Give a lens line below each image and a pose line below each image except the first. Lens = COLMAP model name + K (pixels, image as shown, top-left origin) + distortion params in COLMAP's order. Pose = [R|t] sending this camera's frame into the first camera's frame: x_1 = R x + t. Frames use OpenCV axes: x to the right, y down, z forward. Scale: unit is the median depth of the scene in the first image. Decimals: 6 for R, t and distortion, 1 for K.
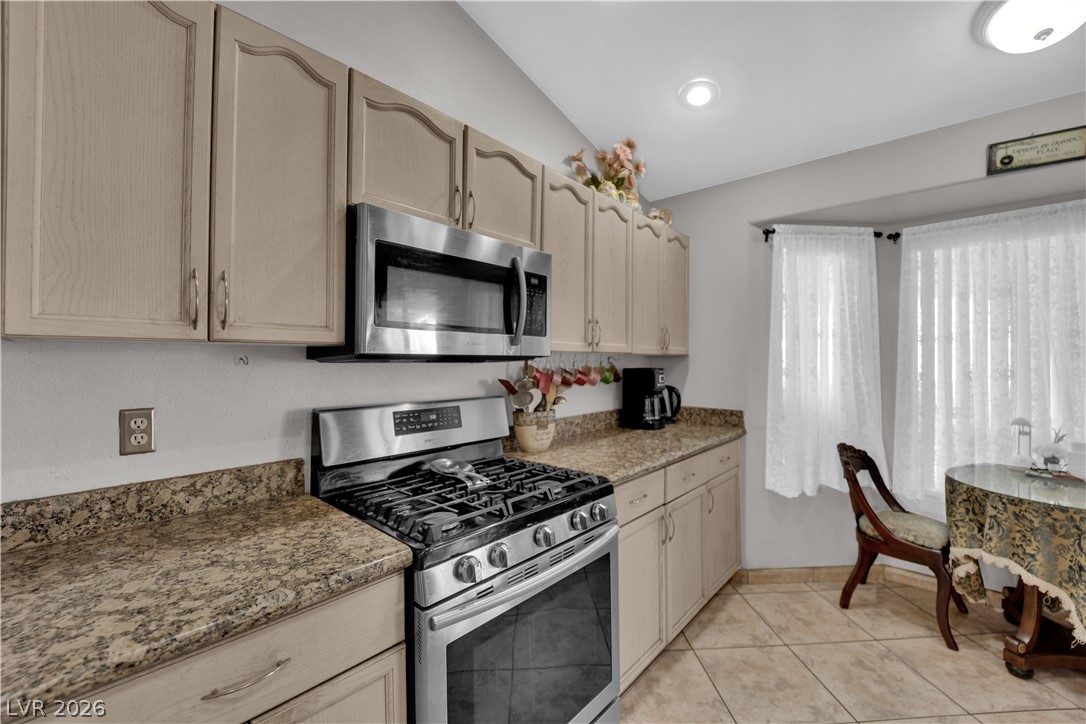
lens RADIAL K [[435.2, 0, 544.5], [0, 435.2, 358.0], [0, 0, 1]] dist [-0.012499, -0.001717]
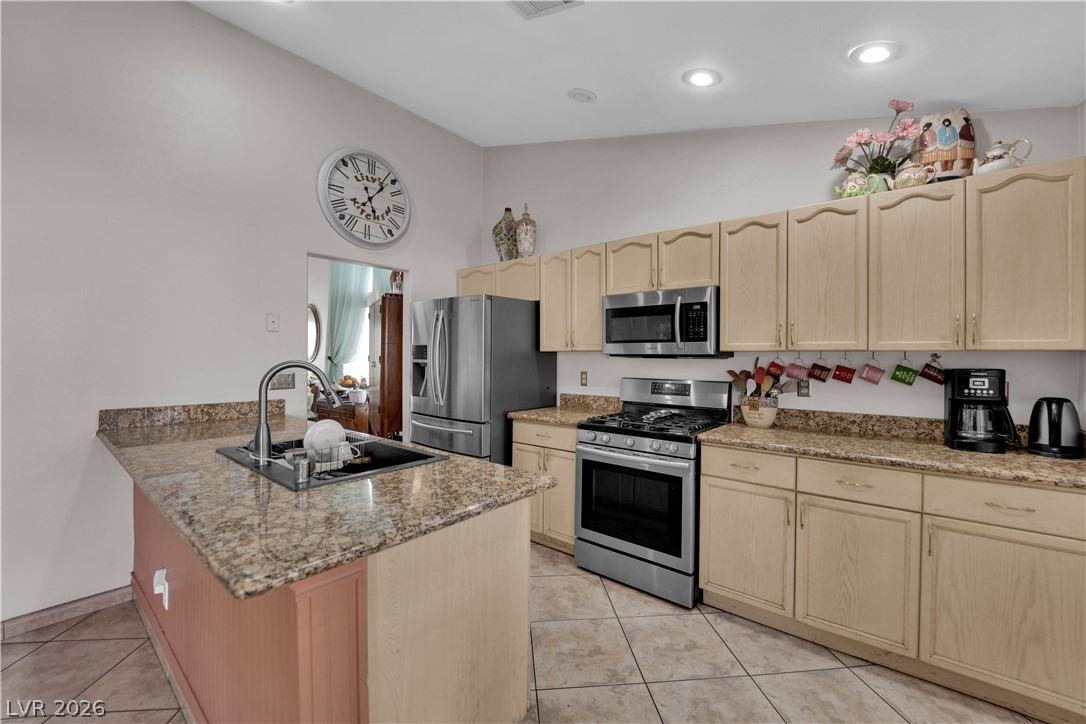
lens RADIAL K [[435.2, 0, 544.0], [0, 435.2, 357.2], [0, 0, 1]] dist [-0.012499, -0.001717]
pose [[0.043073, 0.002947, -0.999068, 1.136816], [0.002073, 0.999993, 0.003039, -0.000095], [0.999070, -0.002202, 0.043066, 0.281139]]
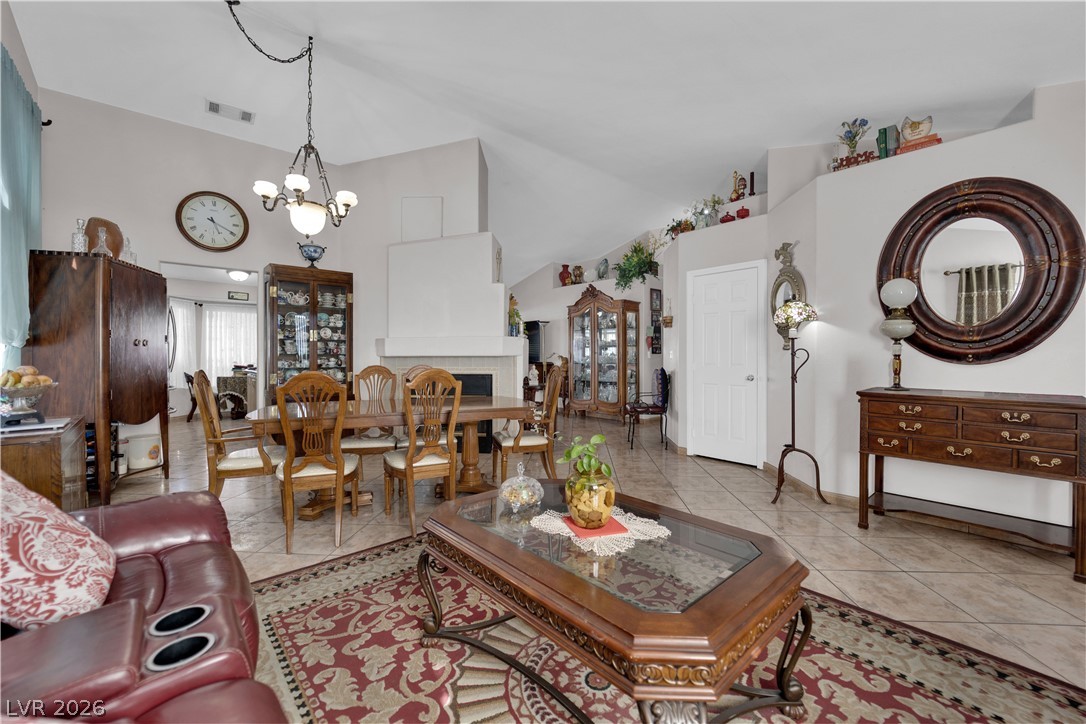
lens RADIAL K [[435.2, 0, 542.6], [0, 435.2, 355.8], [0, 0, 1]] dist [-0.012499, -0.001717]
pose [[0.123561, 0.001041, 0.992336, -2.275283], [-0.007796, 0.999970, -0.000078, 0.071836], [-0.992306, -0.007726, 0.123565, -2.112740]]
